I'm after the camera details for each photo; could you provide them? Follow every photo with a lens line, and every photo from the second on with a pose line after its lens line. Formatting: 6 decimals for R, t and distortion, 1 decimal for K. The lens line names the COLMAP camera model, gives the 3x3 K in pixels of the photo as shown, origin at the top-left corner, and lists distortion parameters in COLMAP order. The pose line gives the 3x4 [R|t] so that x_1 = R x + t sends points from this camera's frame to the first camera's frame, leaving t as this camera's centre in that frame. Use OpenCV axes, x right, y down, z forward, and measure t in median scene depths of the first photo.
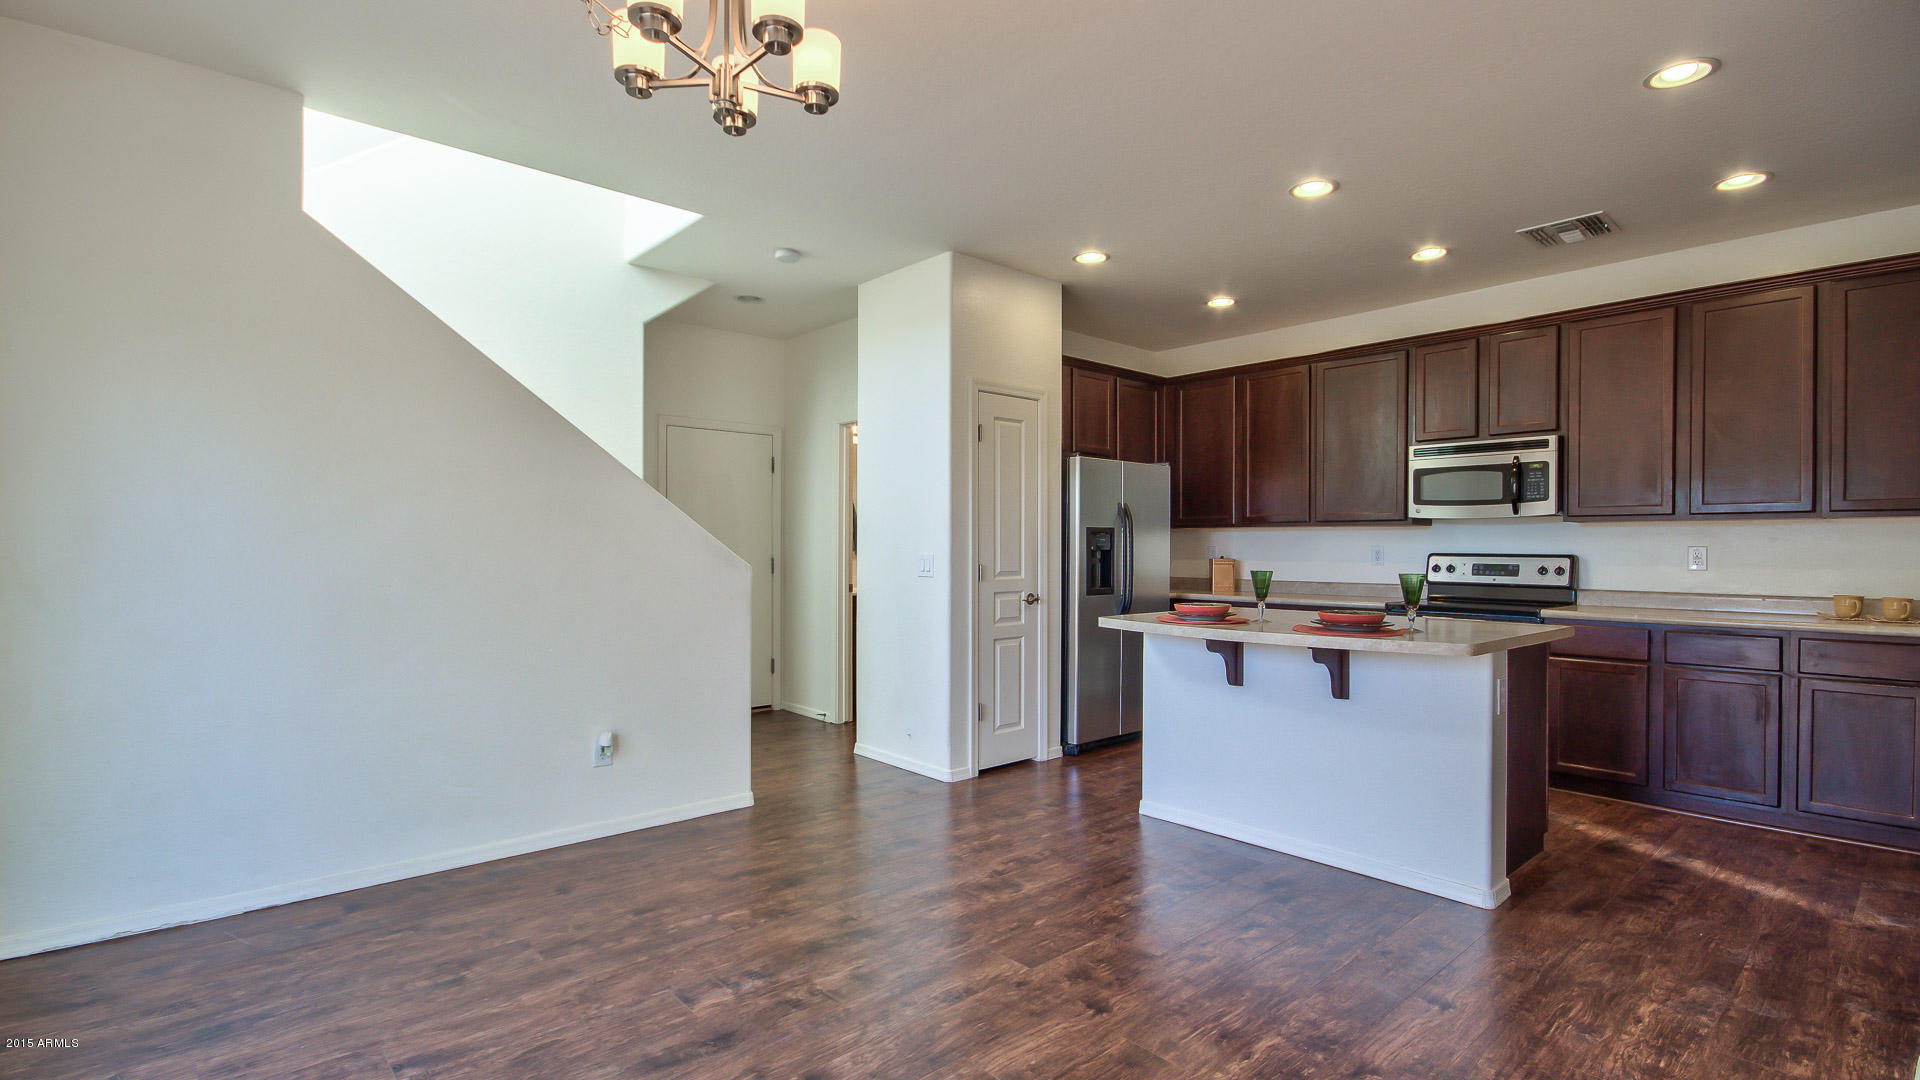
lens RADIAL K [[903.8, 0, 985.5], [0, 903.8, 547.5], [0, 0, 1]] dist [0.000425, -0.000212]
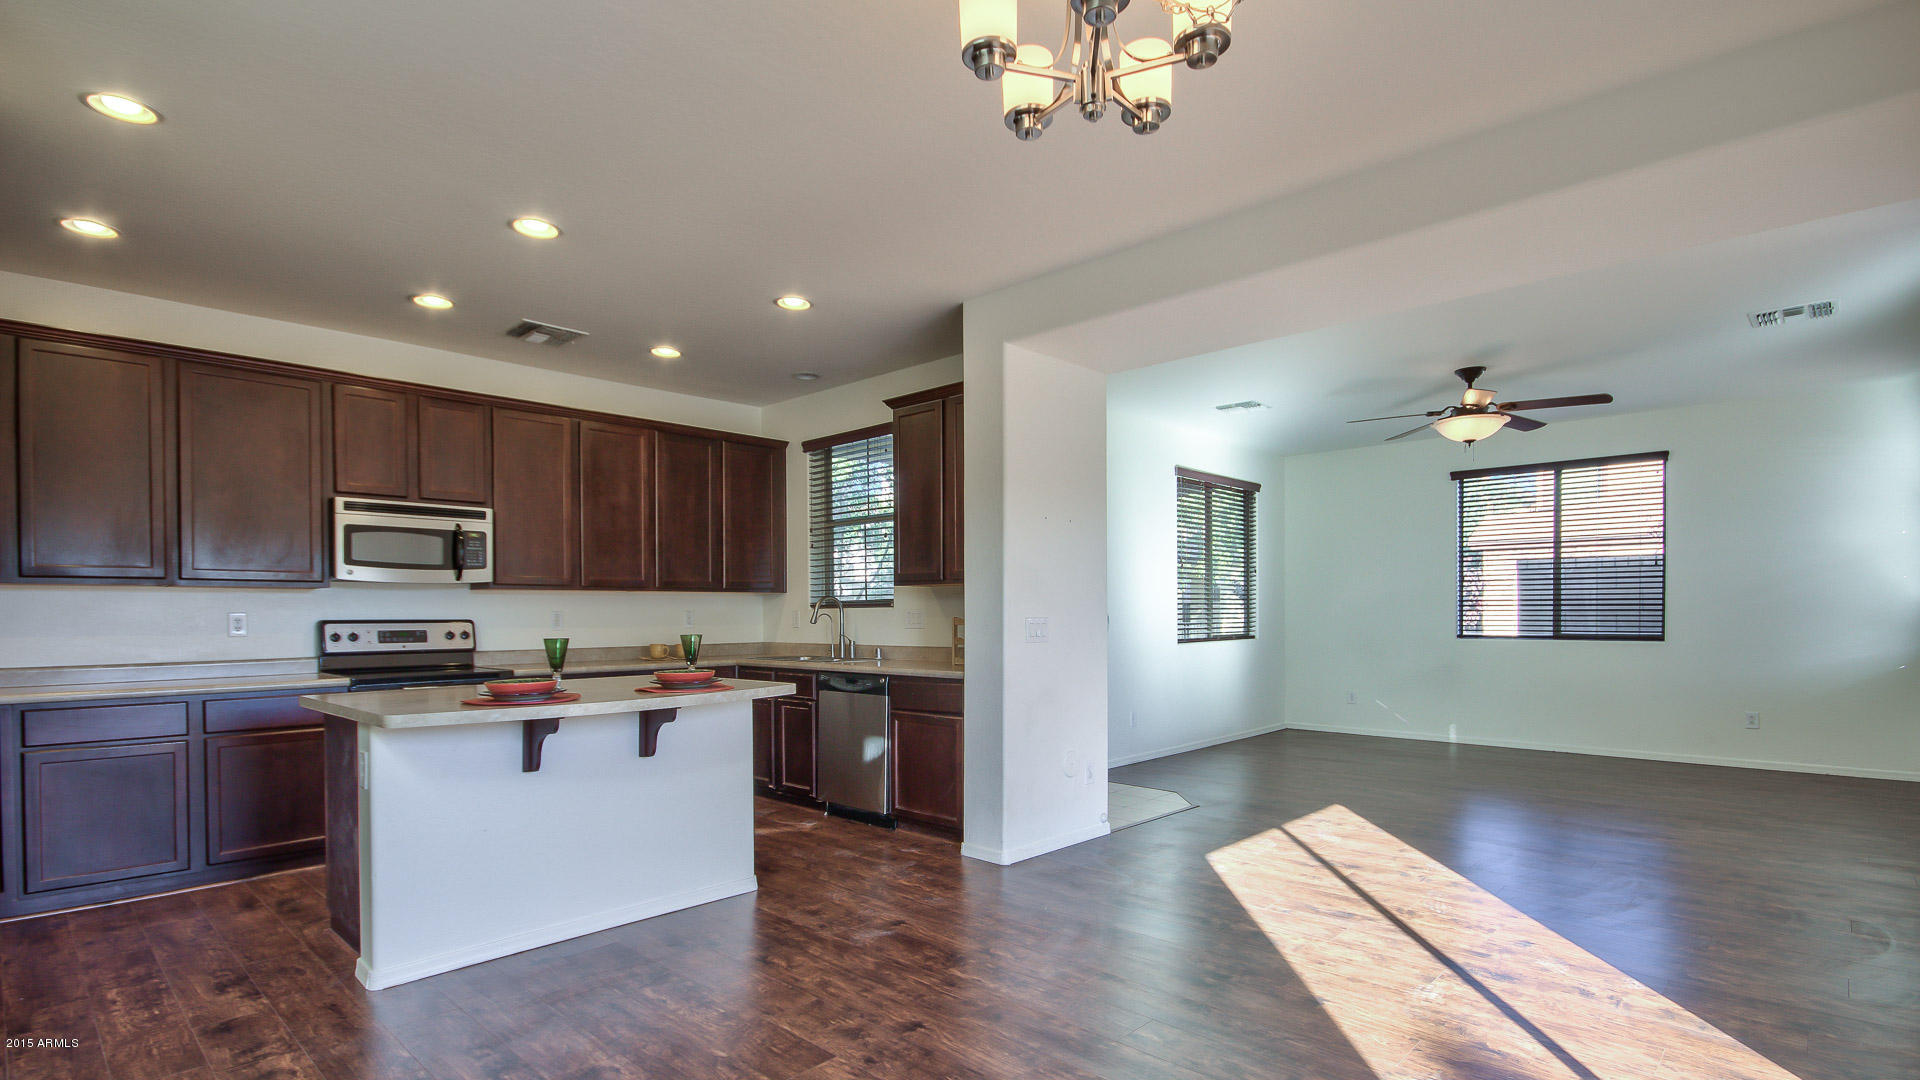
lens RADIAL K [[930.1, 0, 955.8], [0, 930.1, 621.2], [0, 0, 1]] dist [0.000558, 0.000172]
pose [[-0.073601, -0.012362, 0.997211, -0.505014], [0.005394, 0.999904, 0.012793, -0.001165], [-0.997273, 0.006321, -0.073528, 0.515109]]
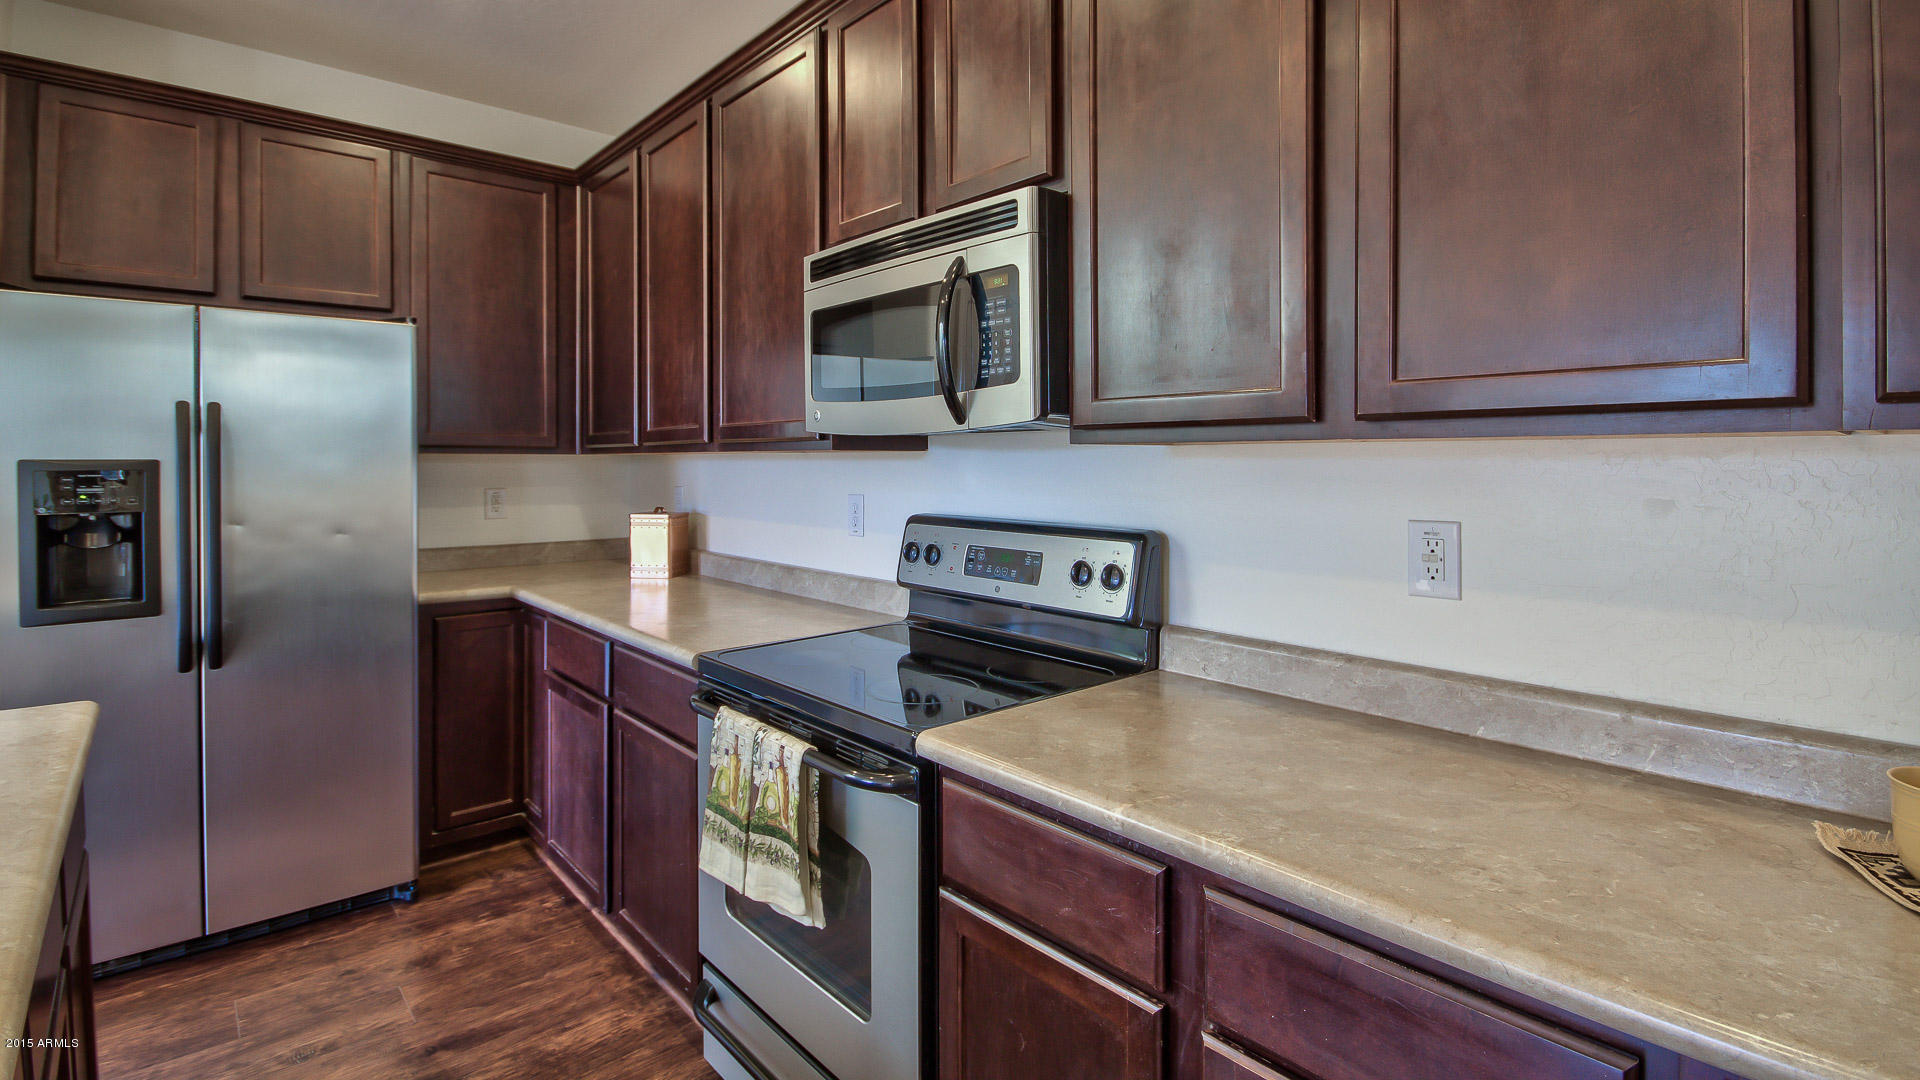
lens RADIAL K [[919.6, 0, 960.1], [0, 919.6, 455.8], [0, 0, 1]] dist [-0.001857, -0.000393]
pose [[0.999451, -0.013299, -0.030335, 0.596643], [0.013391, 0.999906, 0.002827, -0.024993], [0.030295, -0.003232, 0.999536, 0.640362]]
